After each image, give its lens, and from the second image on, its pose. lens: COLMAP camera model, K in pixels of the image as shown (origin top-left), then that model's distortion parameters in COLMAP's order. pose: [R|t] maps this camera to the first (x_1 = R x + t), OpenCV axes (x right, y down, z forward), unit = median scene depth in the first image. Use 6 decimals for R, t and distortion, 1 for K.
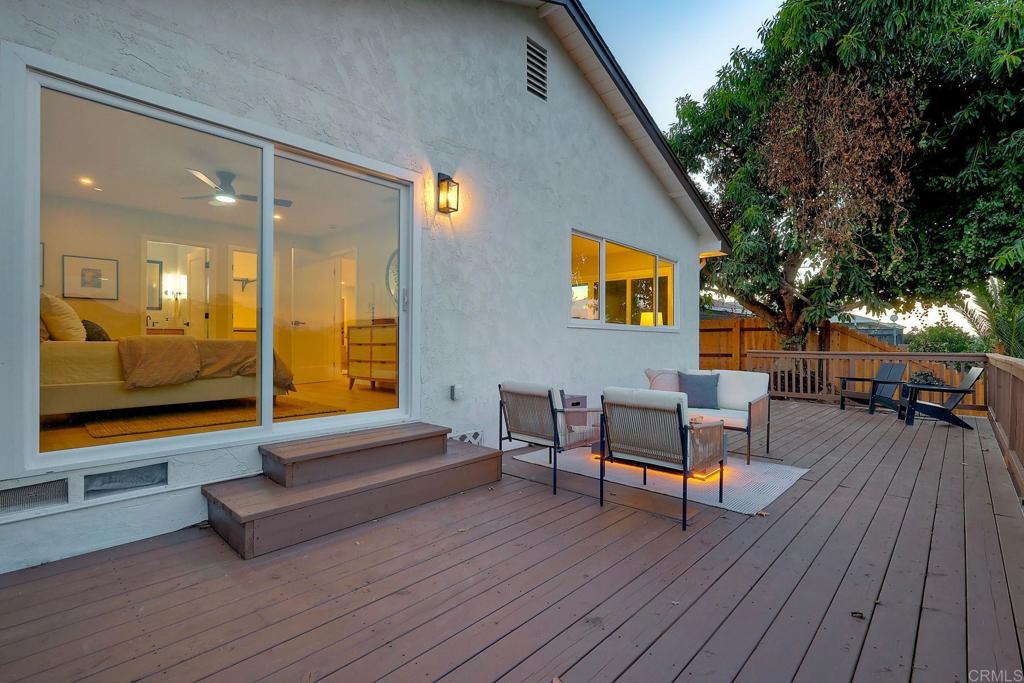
lens RADIAL K [[476.3, 0, 512.0], [0, 476.3, 341.5], [0, 0, 1]] dist [-0.000403, 0.000641]
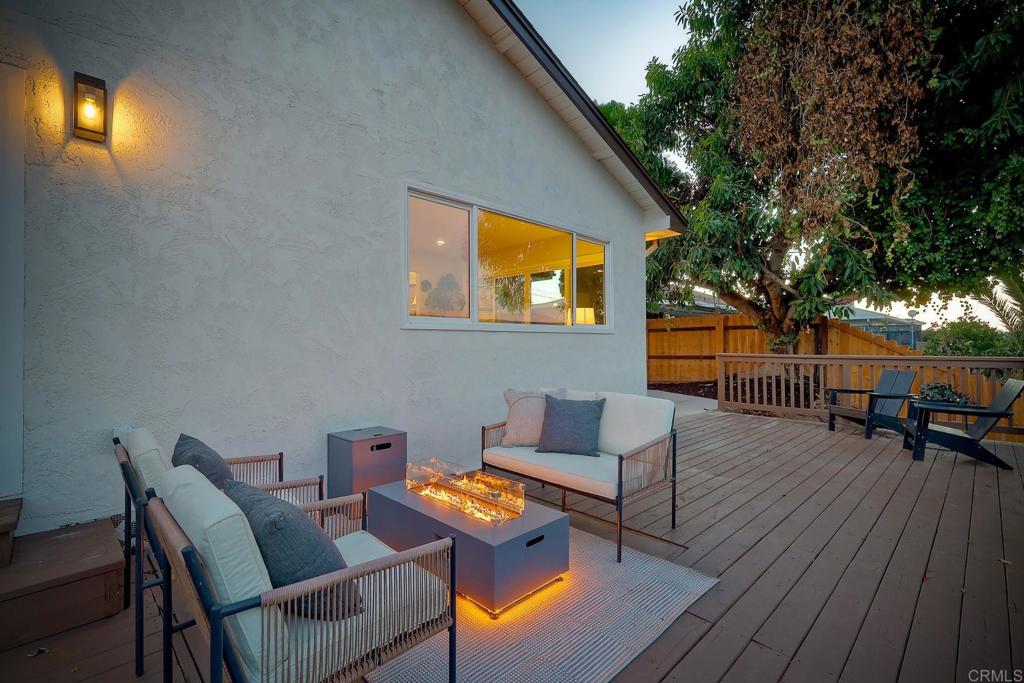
lens RADIAL K [[461.7, 0, 513.8], [0, 461.7, 338.5], [0, 0, 1]] dist [0.002858, -0.000647]
pose [[0.999140, -0.010220, -0.040191, 0.184579], [0.009971, 0.999930, -0.006385, -0.006110], [0.040254, 0.005979, 0.999172, 0.201030]]
